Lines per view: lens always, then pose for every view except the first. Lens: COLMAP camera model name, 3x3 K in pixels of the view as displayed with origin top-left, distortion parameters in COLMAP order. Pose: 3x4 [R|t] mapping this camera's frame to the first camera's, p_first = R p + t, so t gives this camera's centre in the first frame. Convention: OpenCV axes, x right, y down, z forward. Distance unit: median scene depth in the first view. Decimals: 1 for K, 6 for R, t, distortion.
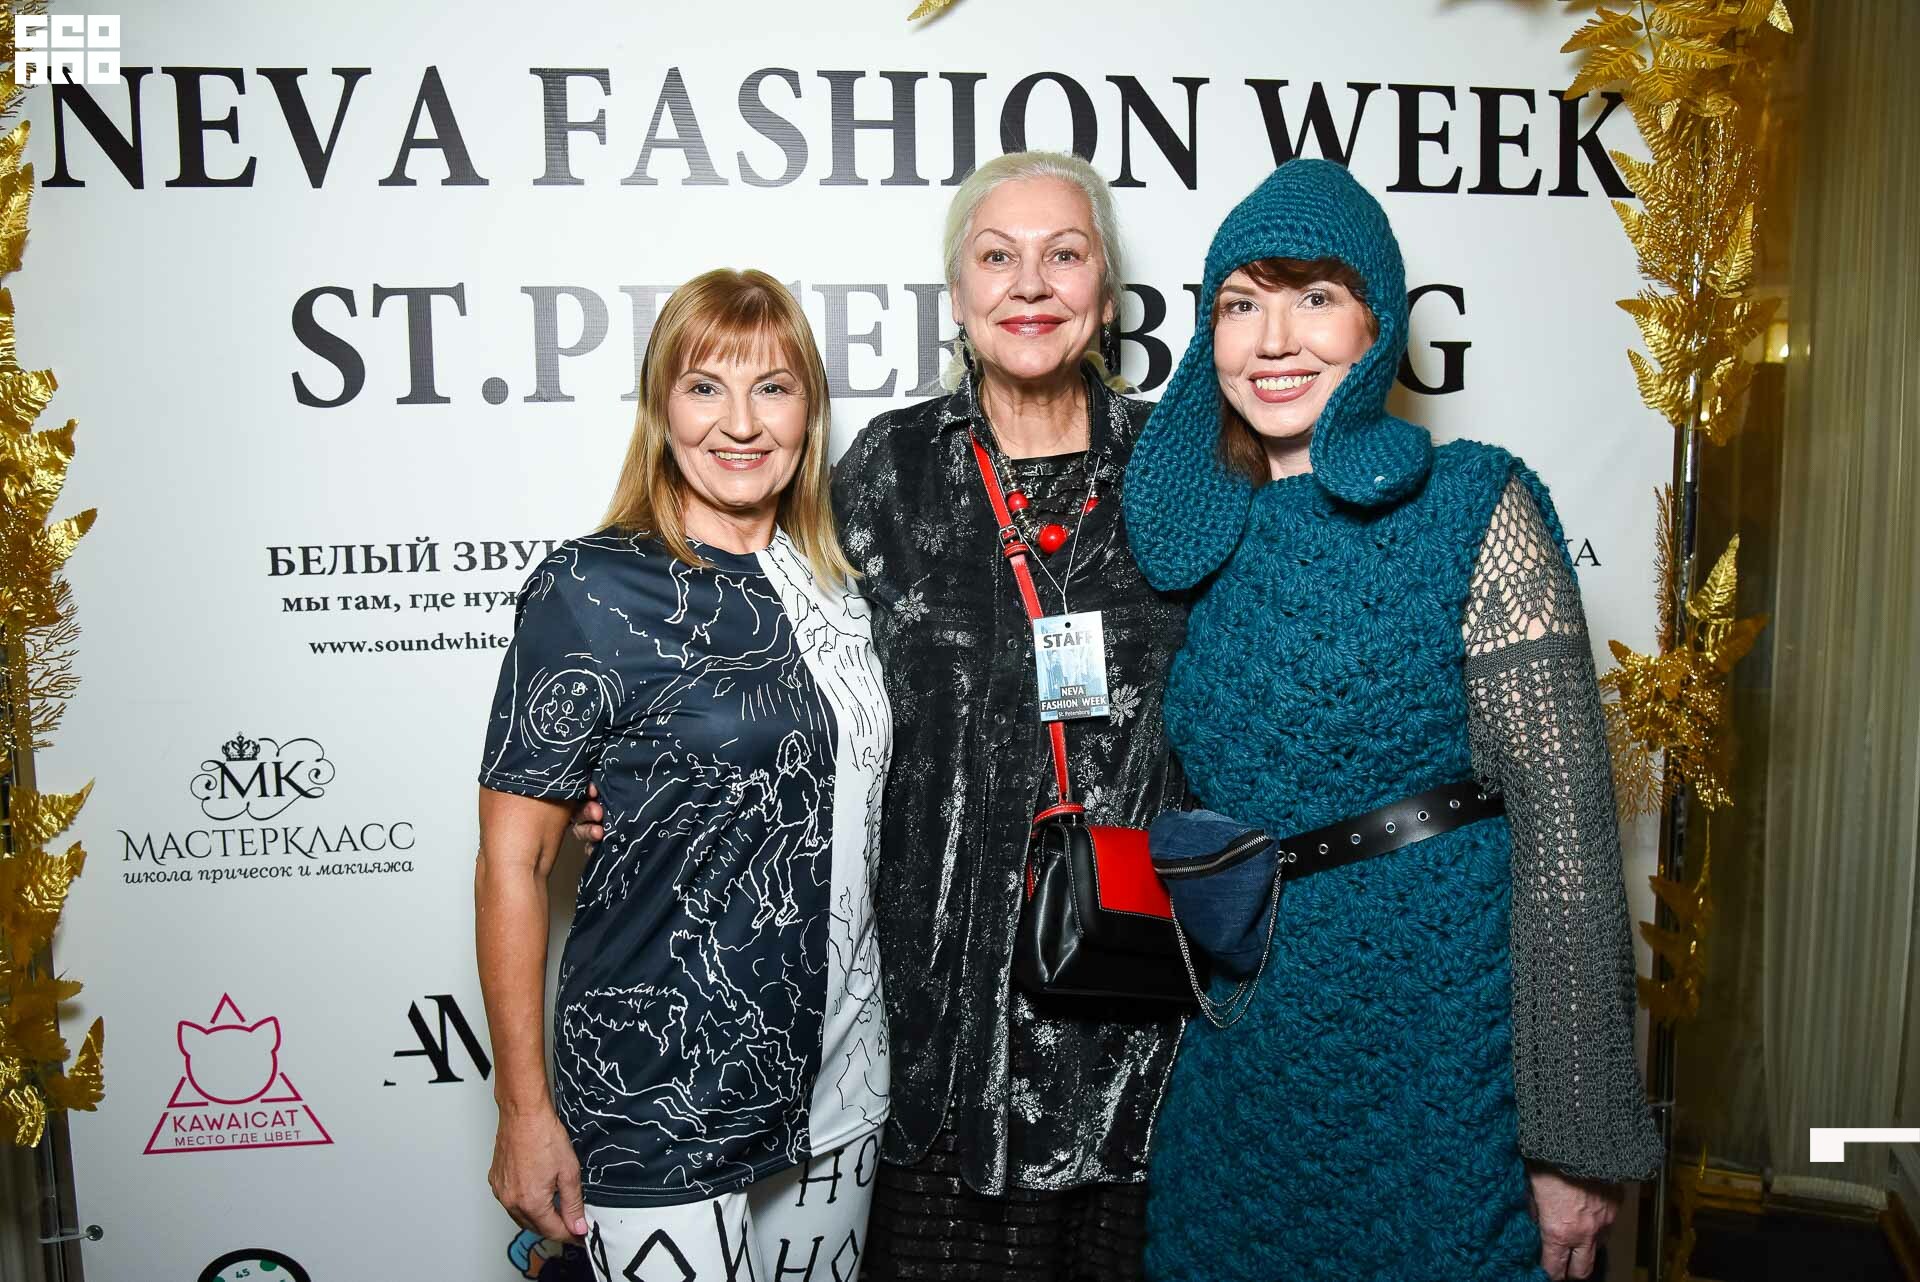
lens RADIAL K [[1392.4, 0, 928.2], [0, 1392.4, 668.2], [0, 0, 1]] dist [-0.080345, 0.036352]
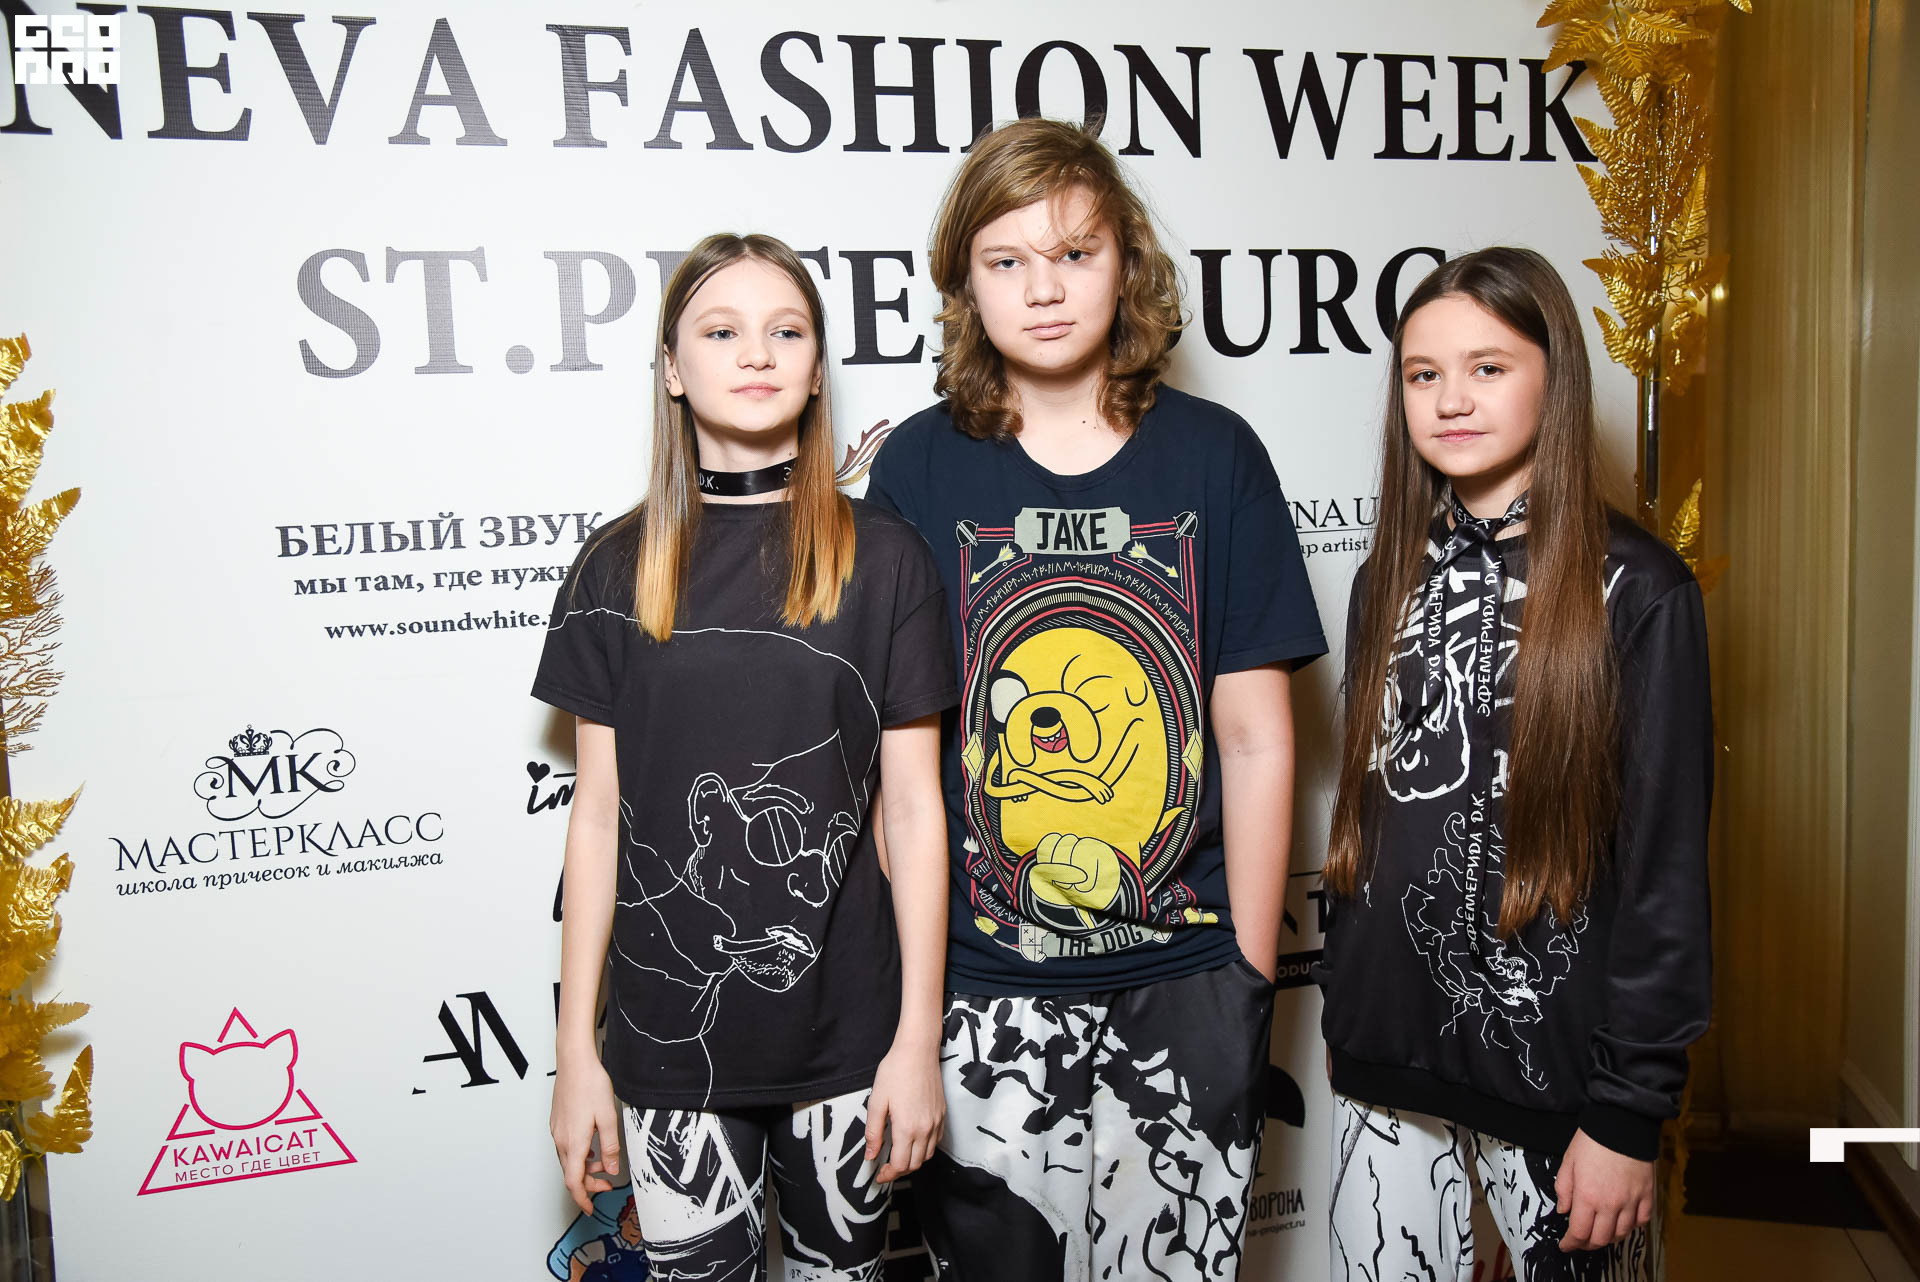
lens RADIAL K [[1601.2, 0, 963.5], [0, 1601.2, 645.2], [0, 0, 1]] dist [-0.047629, 0.097392]
pose [[0.986761, -0.037928, 0.157683, -0.188176], [0.039081, 0.999227, -0.004212, 0.015804], [-0.157401, 0.010318, 0.987481, -0.151168]]
